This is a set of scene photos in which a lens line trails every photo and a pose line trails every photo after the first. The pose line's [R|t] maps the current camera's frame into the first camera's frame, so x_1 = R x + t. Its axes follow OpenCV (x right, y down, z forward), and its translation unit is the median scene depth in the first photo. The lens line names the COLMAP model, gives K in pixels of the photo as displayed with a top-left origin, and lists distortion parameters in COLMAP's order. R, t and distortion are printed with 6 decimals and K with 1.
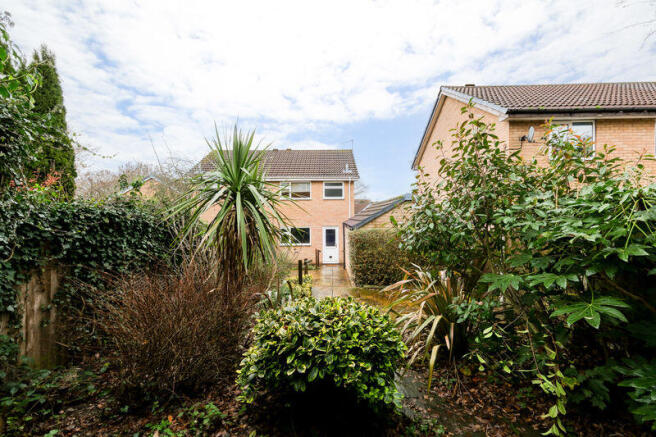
lens RADIAL K [[286.8, 0, 328.7], [0, 286.8, 221.0], [0, 0, 1]] dist [0.011873, -0.001458]
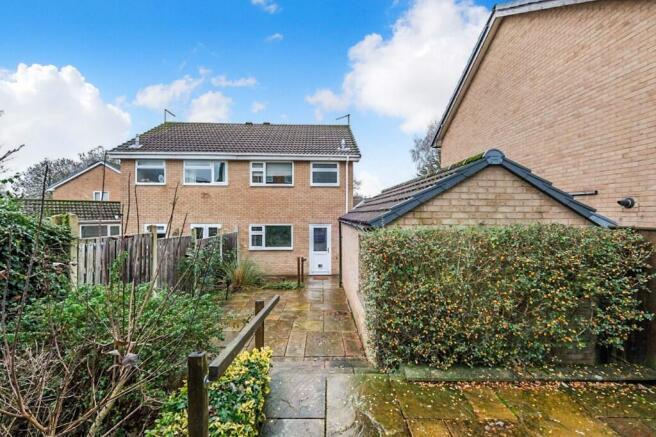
lens RADIAL K [[286.8, 0, 329.1], [0, 286.8, 220.0], [0, 0, 1]] dist [0.011873, -0.001458]
pose [[0.999222, 0.006976, 0.038818, 0.000562], [-0.007113, 0.999969, 0.003383, 0.007278], [-0.038793, -0.003657, 0.999241, 0.276600]]
